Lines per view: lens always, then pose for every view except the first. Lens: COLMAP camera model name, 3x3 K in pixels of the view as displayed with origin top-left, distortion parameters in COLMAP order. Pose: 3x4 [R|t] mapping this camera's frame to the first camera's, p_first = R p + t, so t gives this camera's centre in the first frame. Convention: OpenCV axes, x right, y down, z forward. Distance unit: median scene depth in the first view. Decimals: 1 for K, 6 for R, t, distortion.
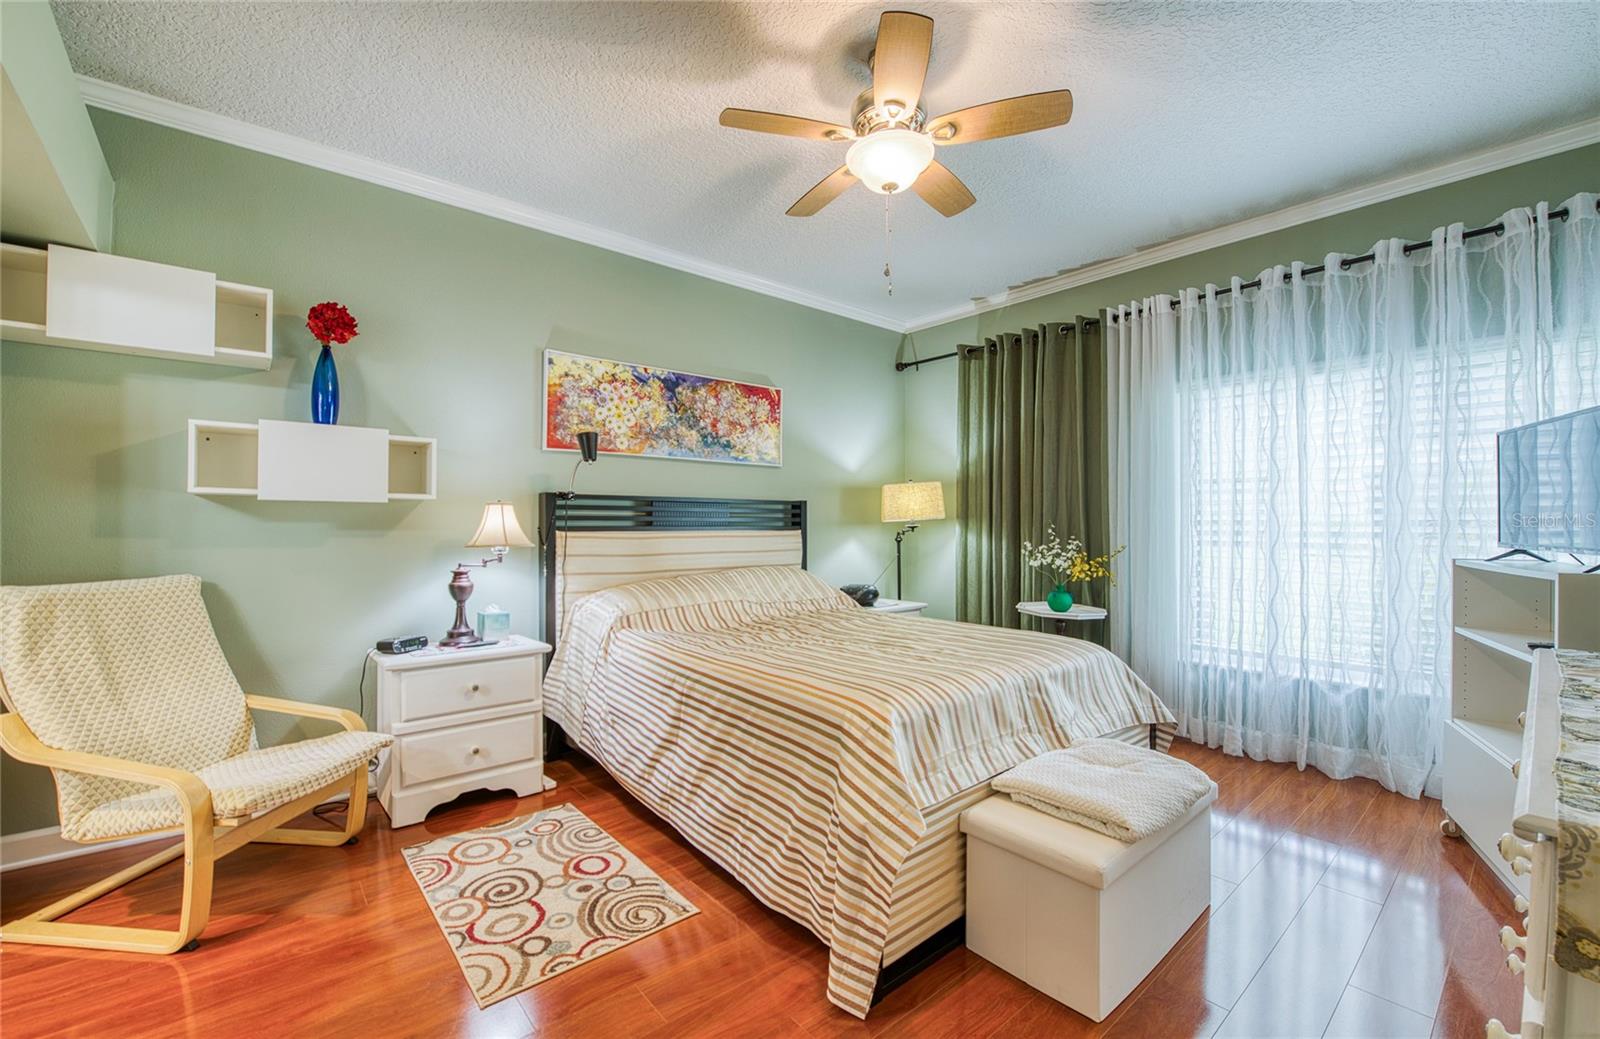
lens RADIAL K [[635.9, 0, 804.9], [0, 635.9, 518.3], [0, 0, 1]] dist [-0.016110, -0.000208]
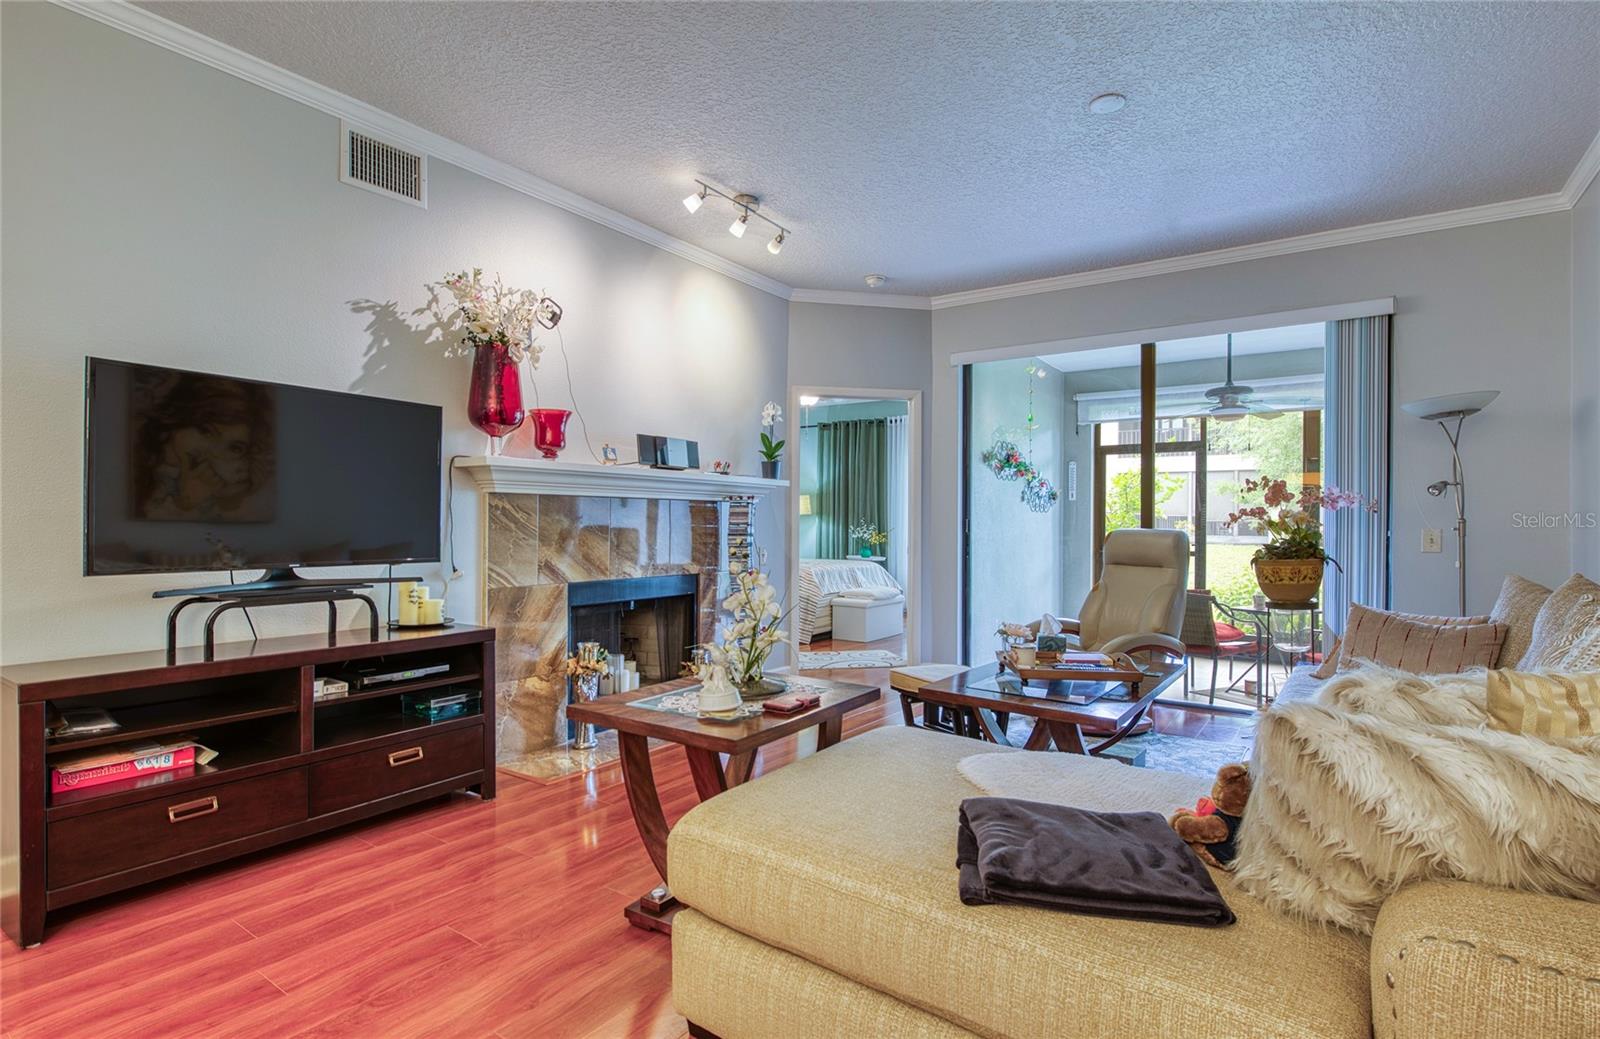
lens RADIAL K [[803.6, 0, 794.8], [0, 803.6, 525.9], [0, 0, 1]] dist [-0.014677, 0.000384]
pose [[0.967742, 0.000504, 0.251941, -0.517564], [-0.004872, 0.999848, 0.016716, -0.006914], [-0.251894, -0.017404, 0.967598, -1.575665]]
